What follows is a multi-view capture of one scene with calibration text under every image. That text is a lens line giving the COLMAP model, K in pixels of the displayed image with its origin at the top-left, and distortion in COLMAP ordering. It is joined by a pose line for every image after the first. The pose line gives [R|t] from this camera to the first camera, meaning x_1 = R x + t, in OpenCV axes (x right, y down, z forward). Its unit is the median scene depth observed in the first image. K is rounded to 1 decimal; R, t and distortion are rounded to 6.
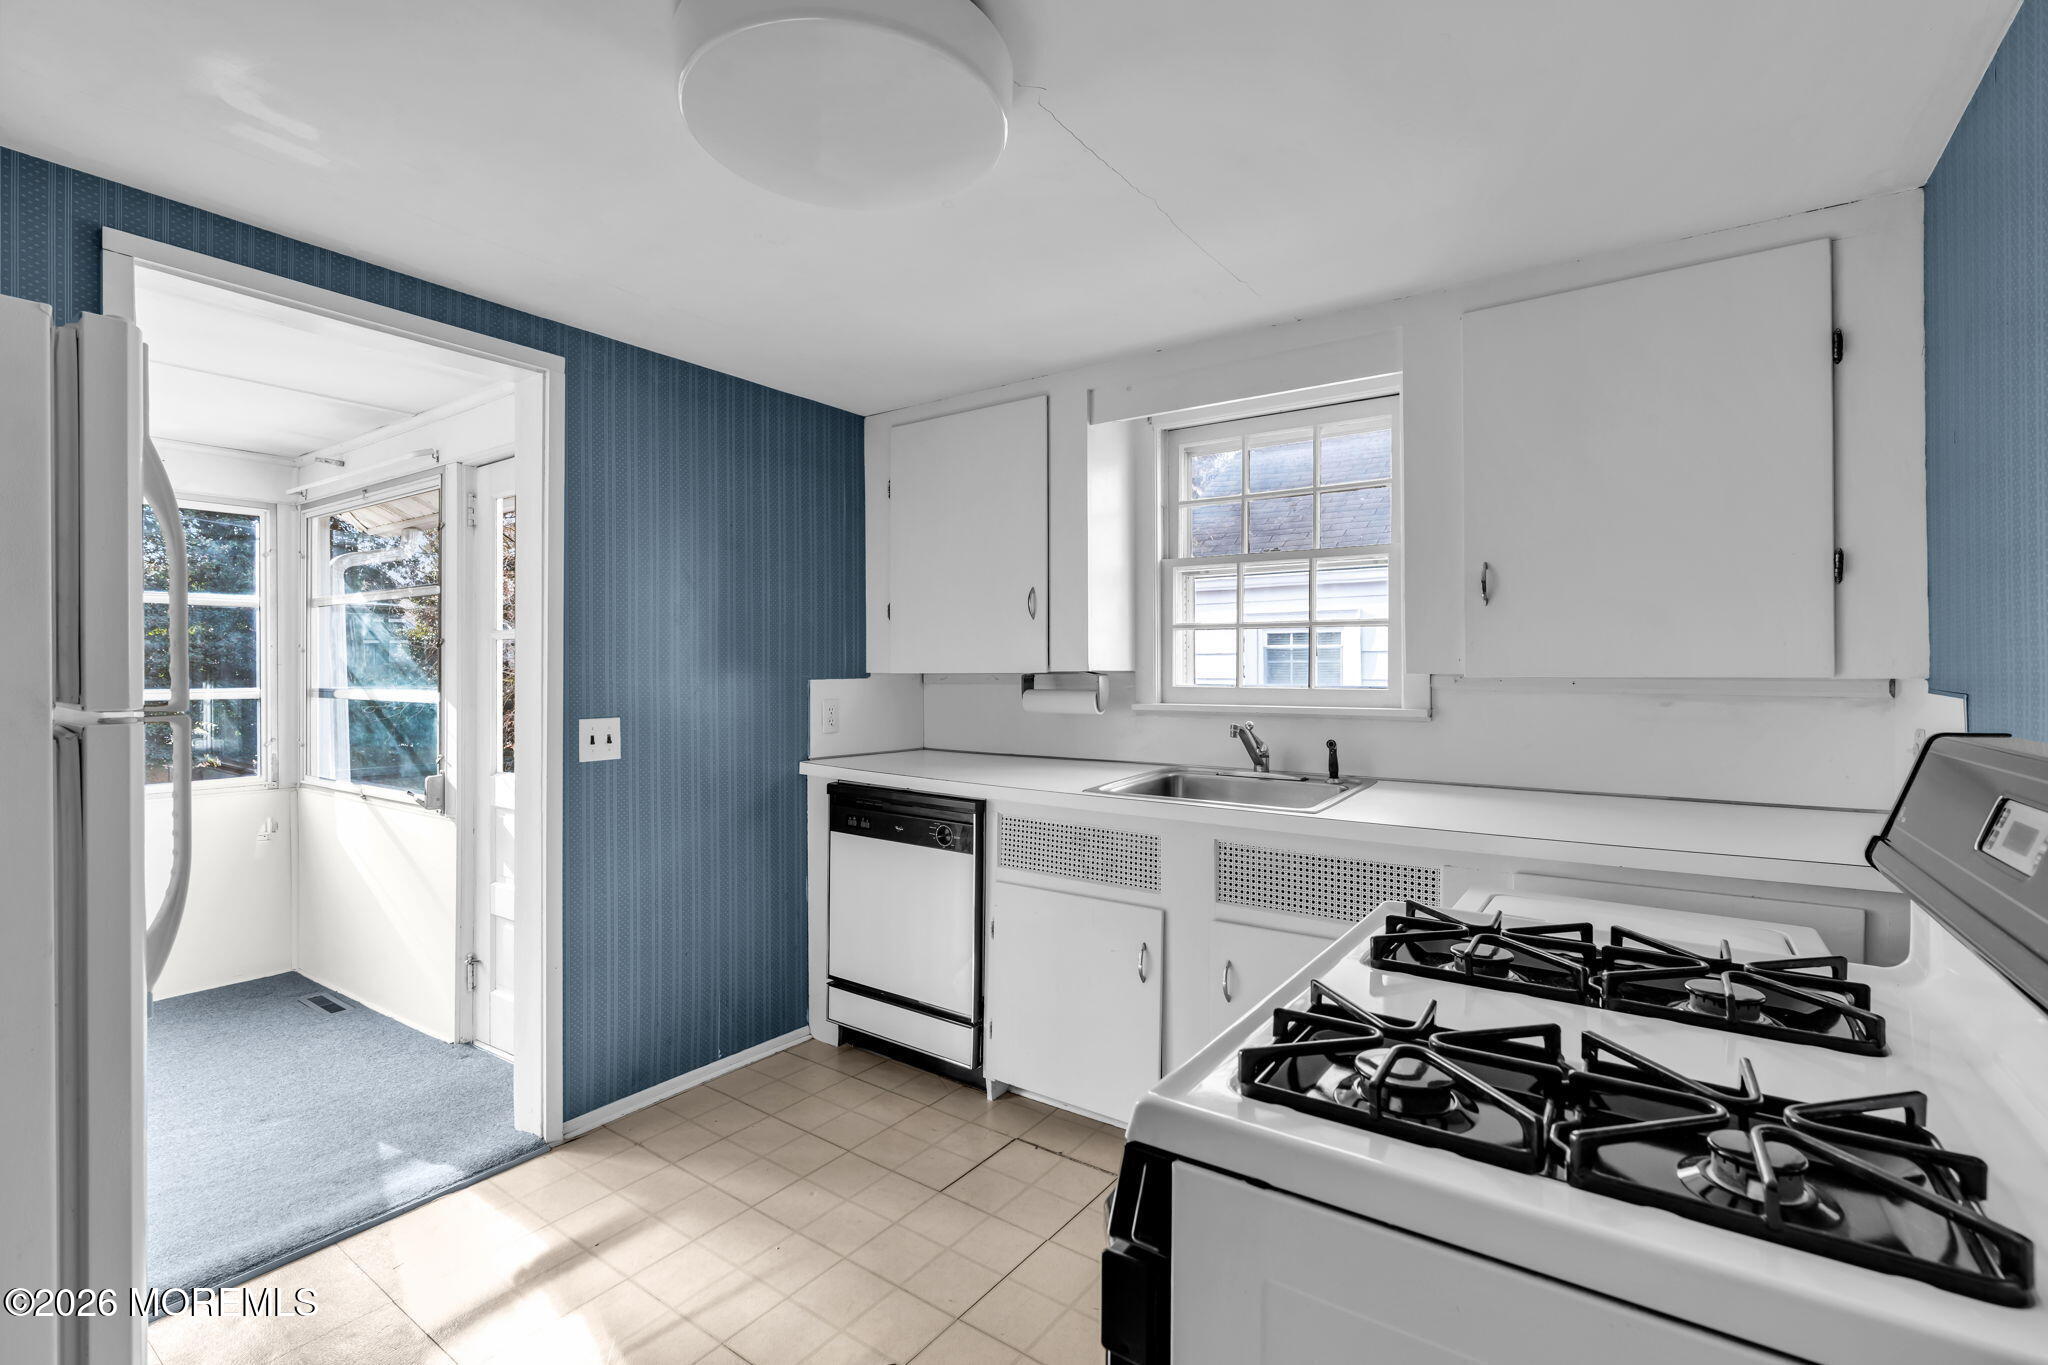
lens RADIAL K [[922.2, 0, 1032.1], [0, 922.2, 673.7], [0, 0, 1]] dist [-0.001459, 0.000525]
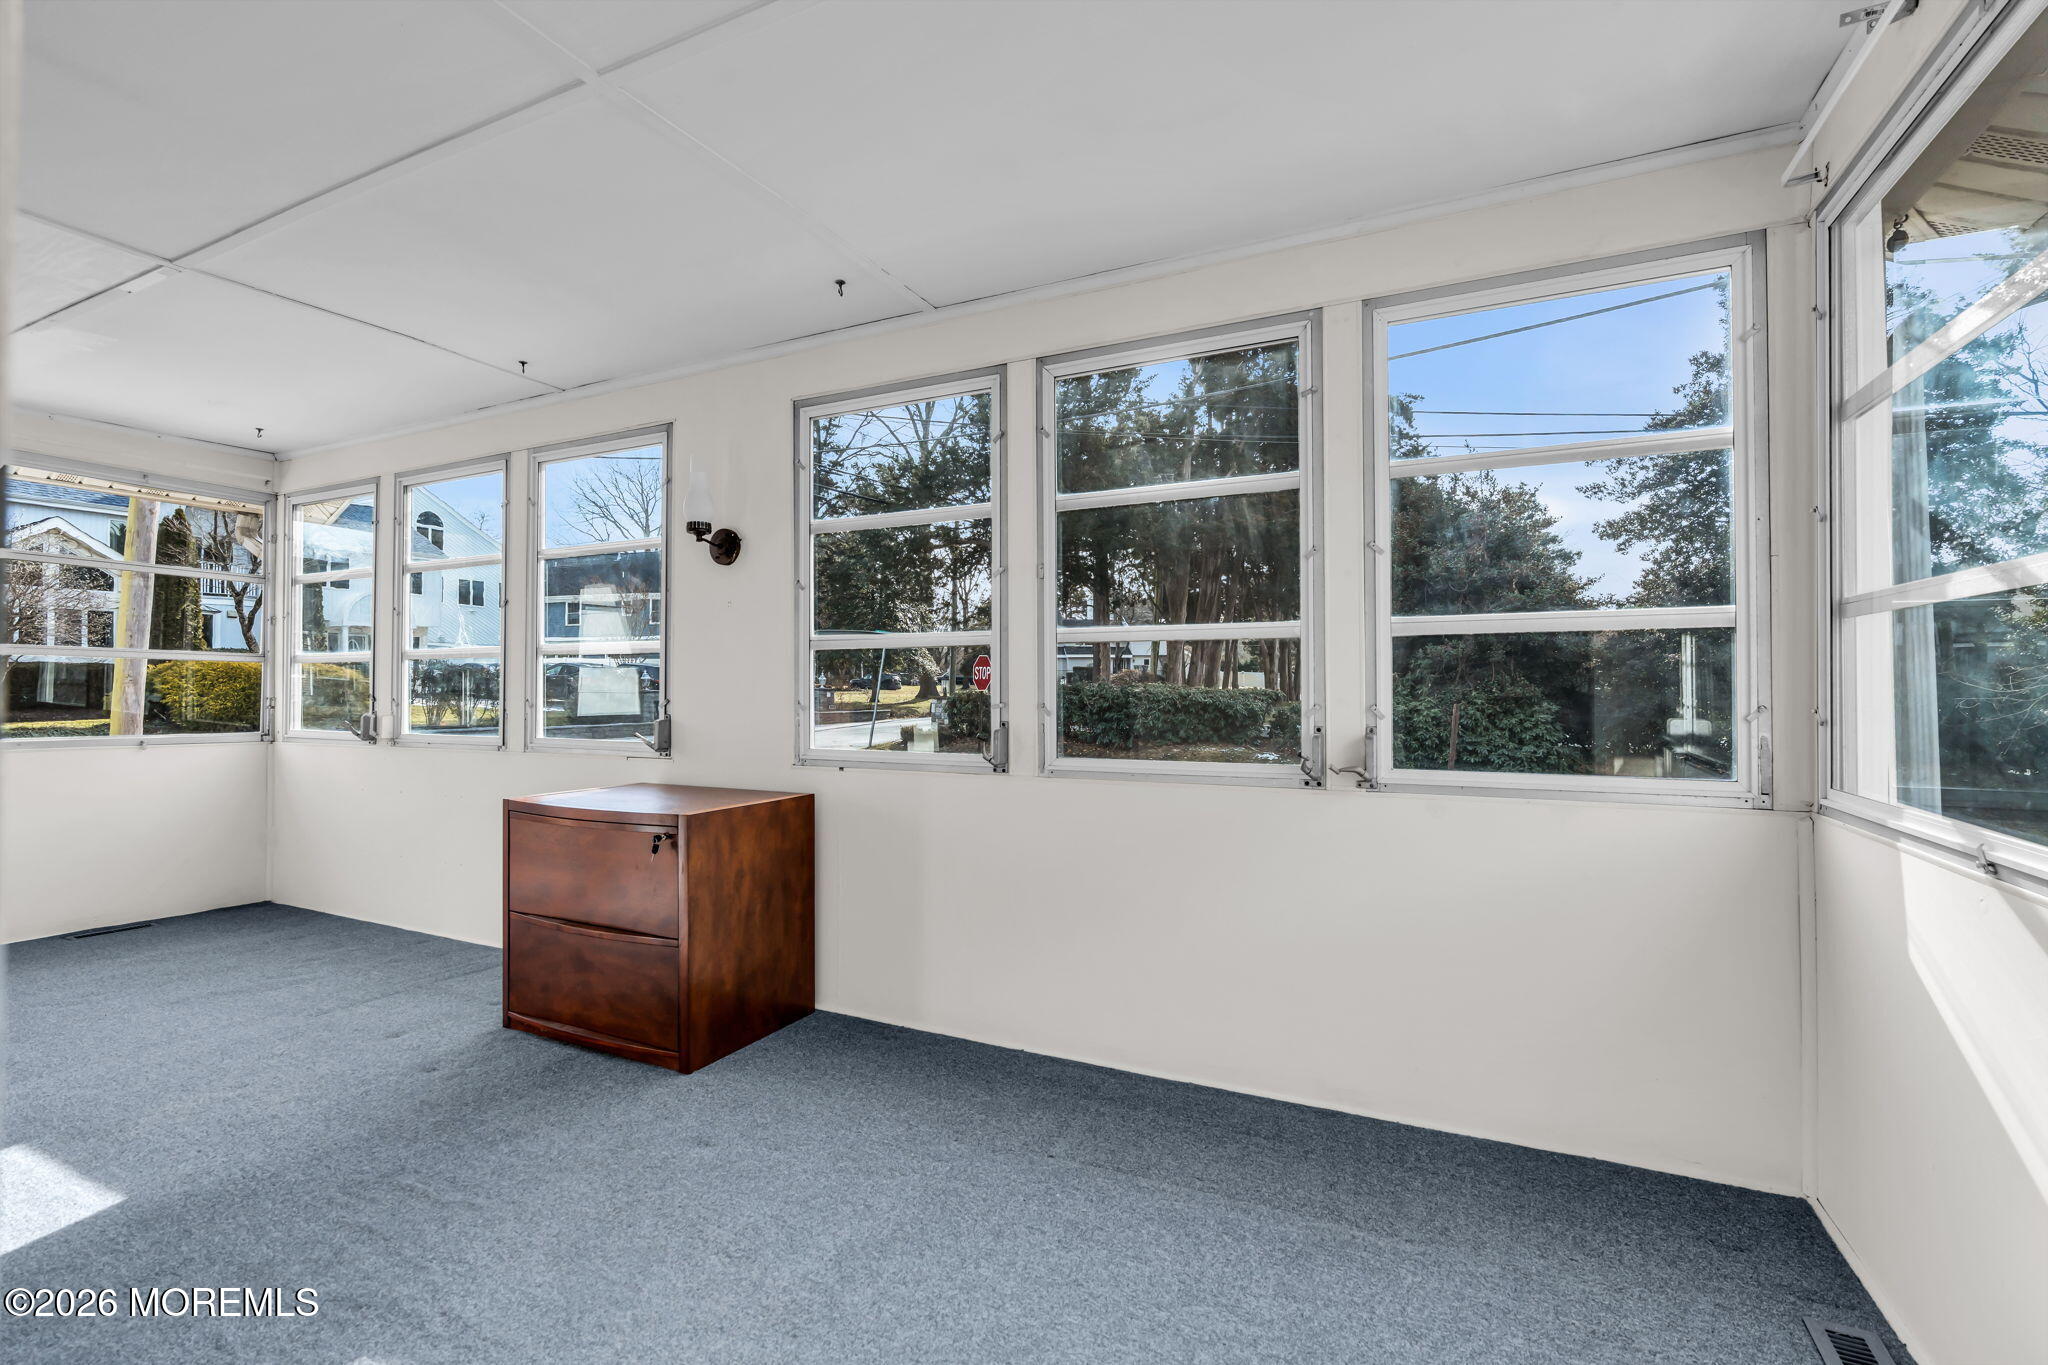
lens RADIAL K [[922.2, 0, 1028.7], [0, 922.2, 677.5], [0, 0, 1]] dist [-0.001459, 0.000525]
pose [[0.158914, -0.010788, -0.987233, -0.397907], [-0.005412, 0.999916, -0.011798, 0.062182], [0.987278, 0.007218, 0.158842, 0.532355]]
